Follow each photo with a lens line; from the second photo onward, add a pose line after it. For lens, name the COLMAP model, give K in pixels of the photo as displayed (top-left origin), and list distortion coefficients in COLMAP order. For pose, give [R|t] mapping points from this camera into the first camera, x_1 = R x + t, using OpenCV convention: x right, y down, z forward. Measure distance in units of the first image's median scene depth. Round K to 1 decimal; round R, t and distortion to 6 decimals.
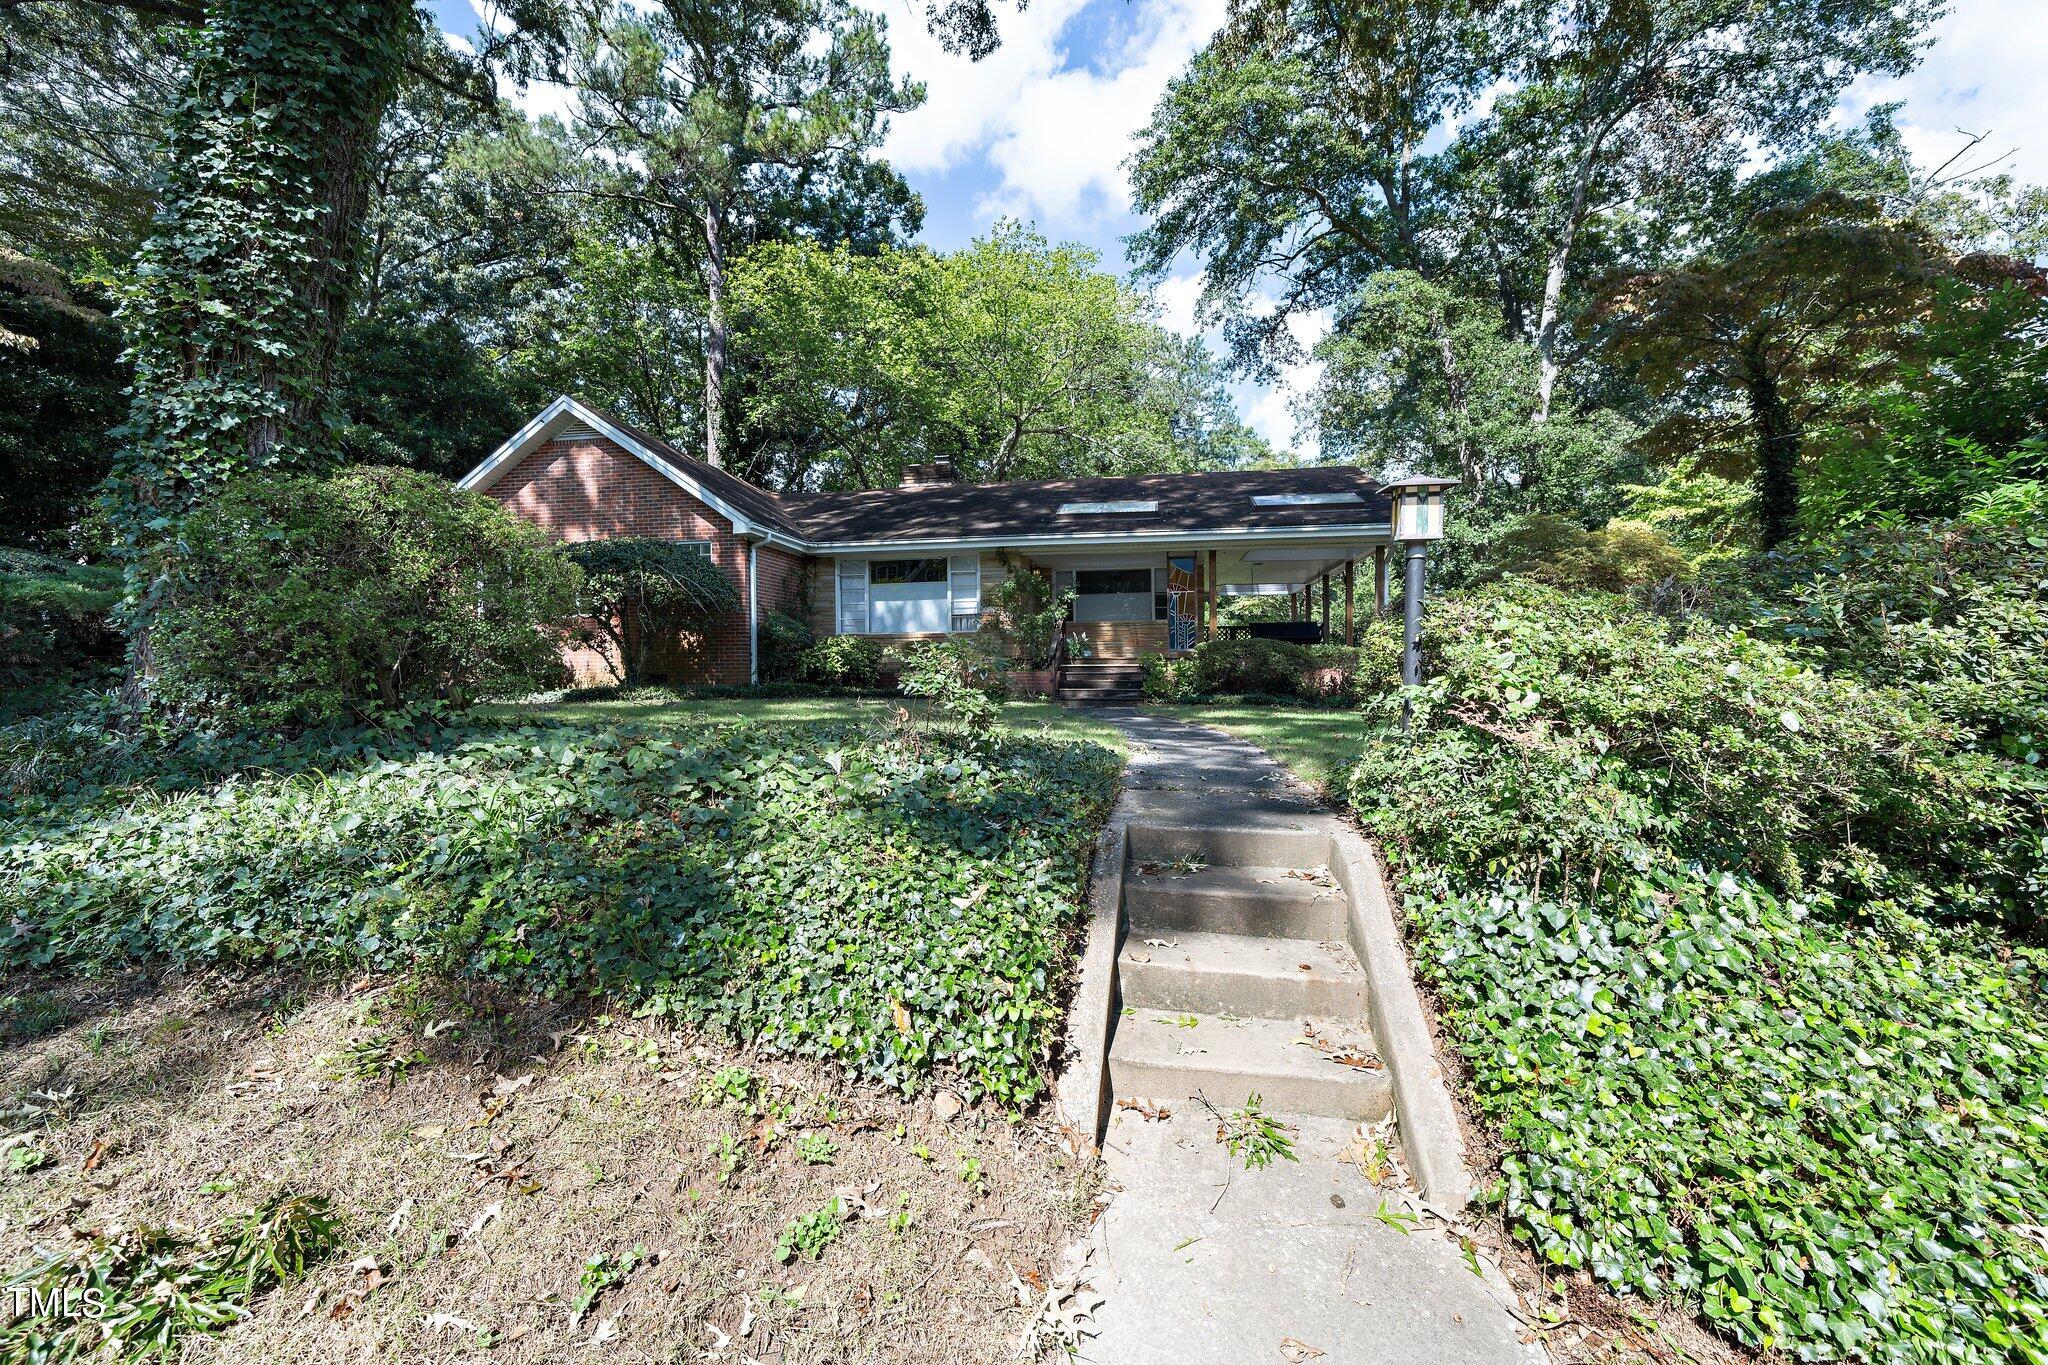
lens RADIAL K [[814.3, 0, 1024.0], [0, 814.3, 682.5], [0, 0, 1]] dist [0.001672, 0.000048]
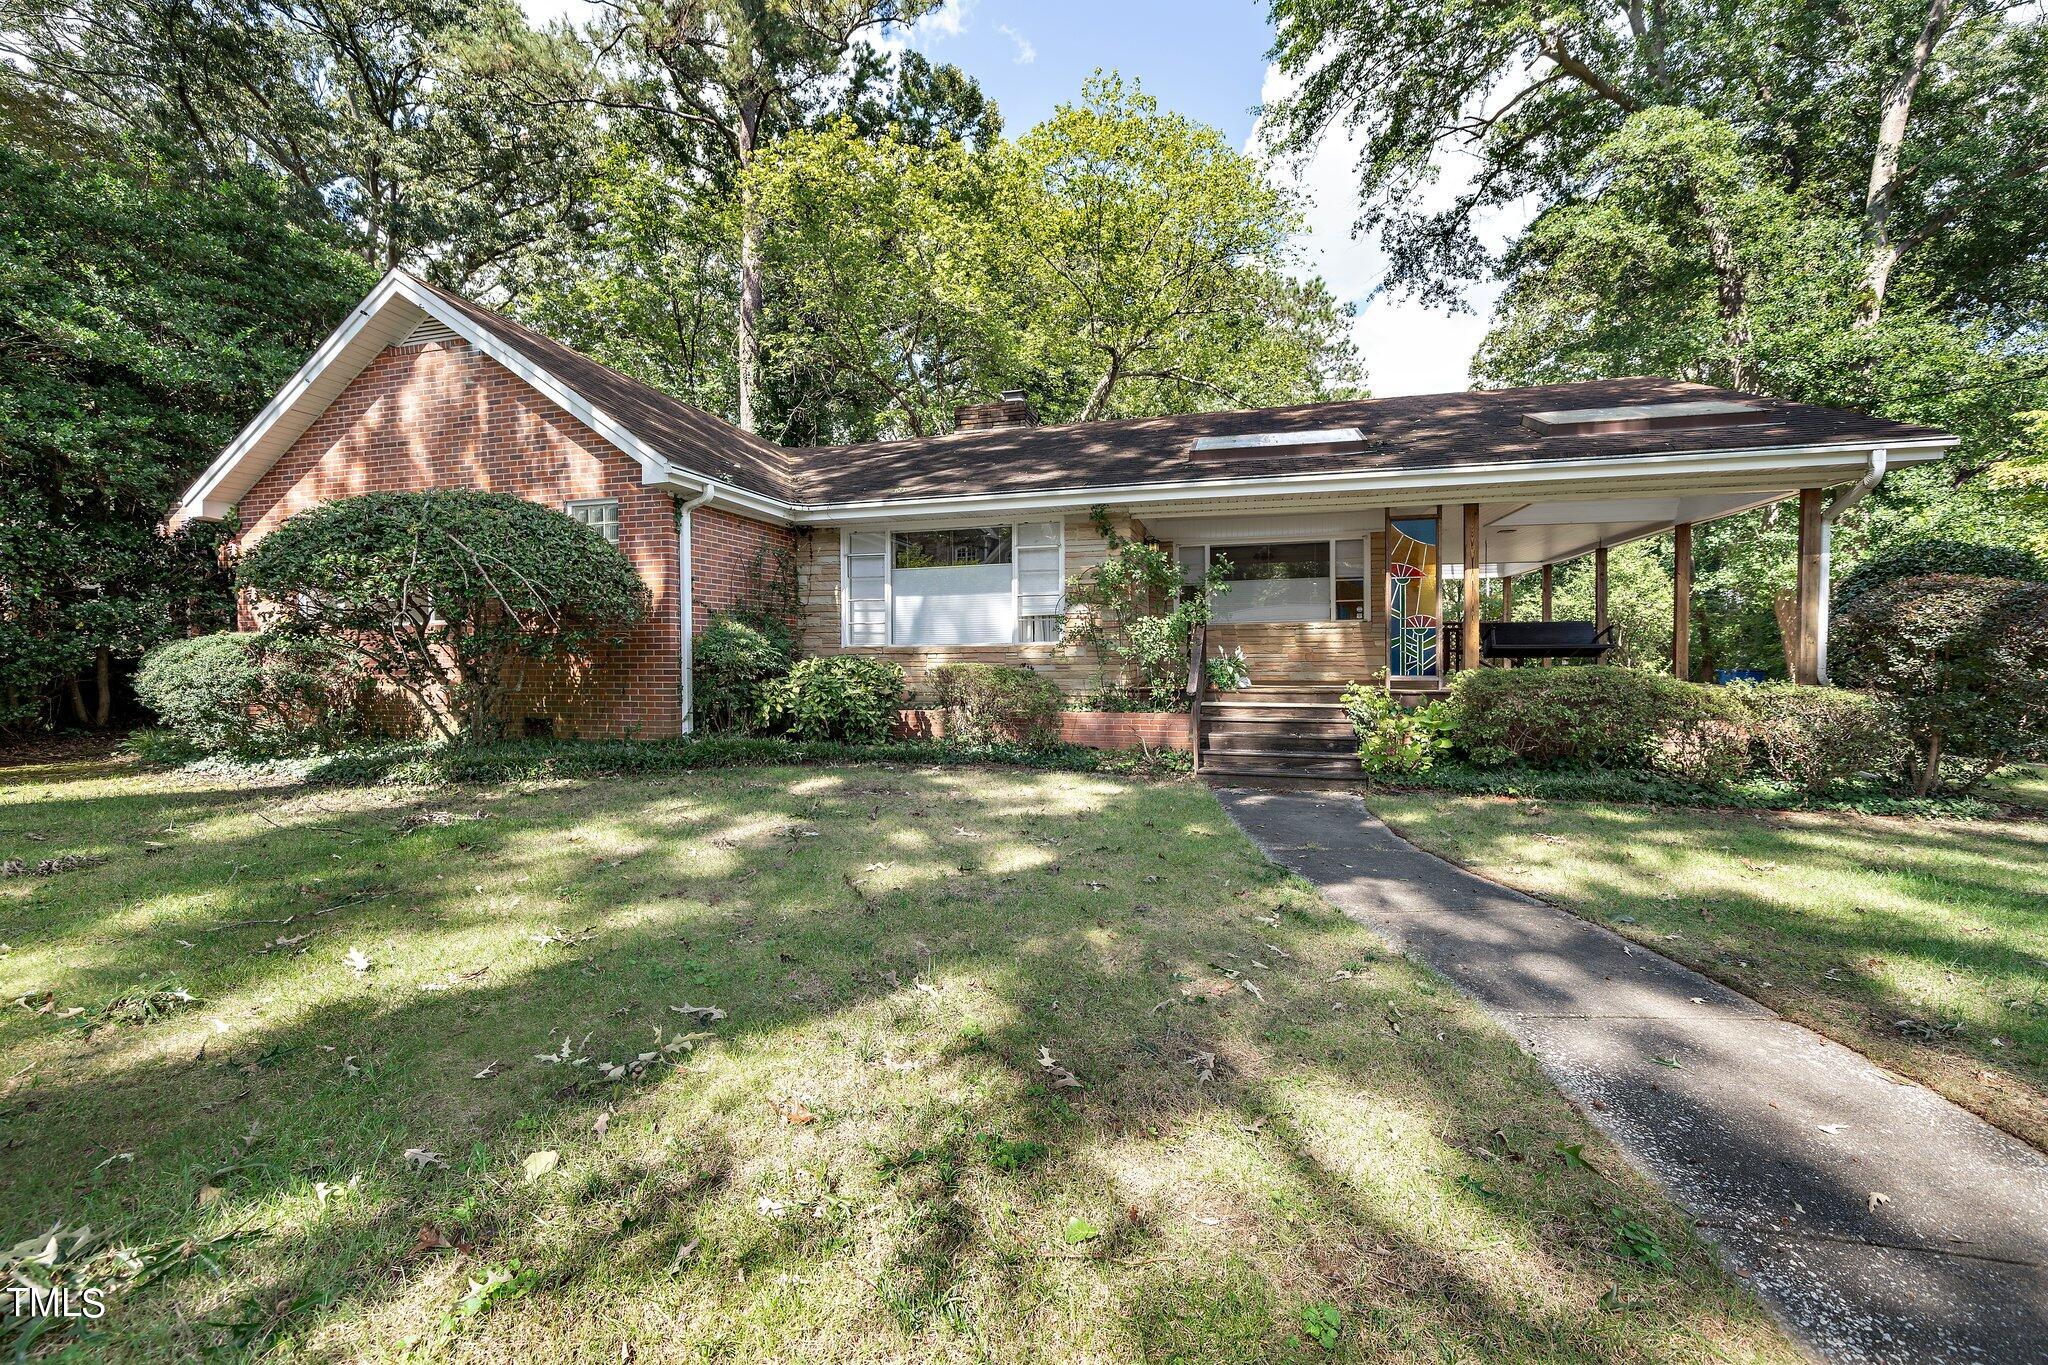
lens RADIAL K [[856.8, 0, 1024.0], [0, 856.8, 682.5], [0, 0, 1]] dist [-0.002649, -0.000153]
pose [[0.994836, 0.004909, -0.101381, -0.009179], [-0.003654, 0.999914, 0.012559, -0.021675], [0.101434, -0.012124, 0.994768, 0.182928]]
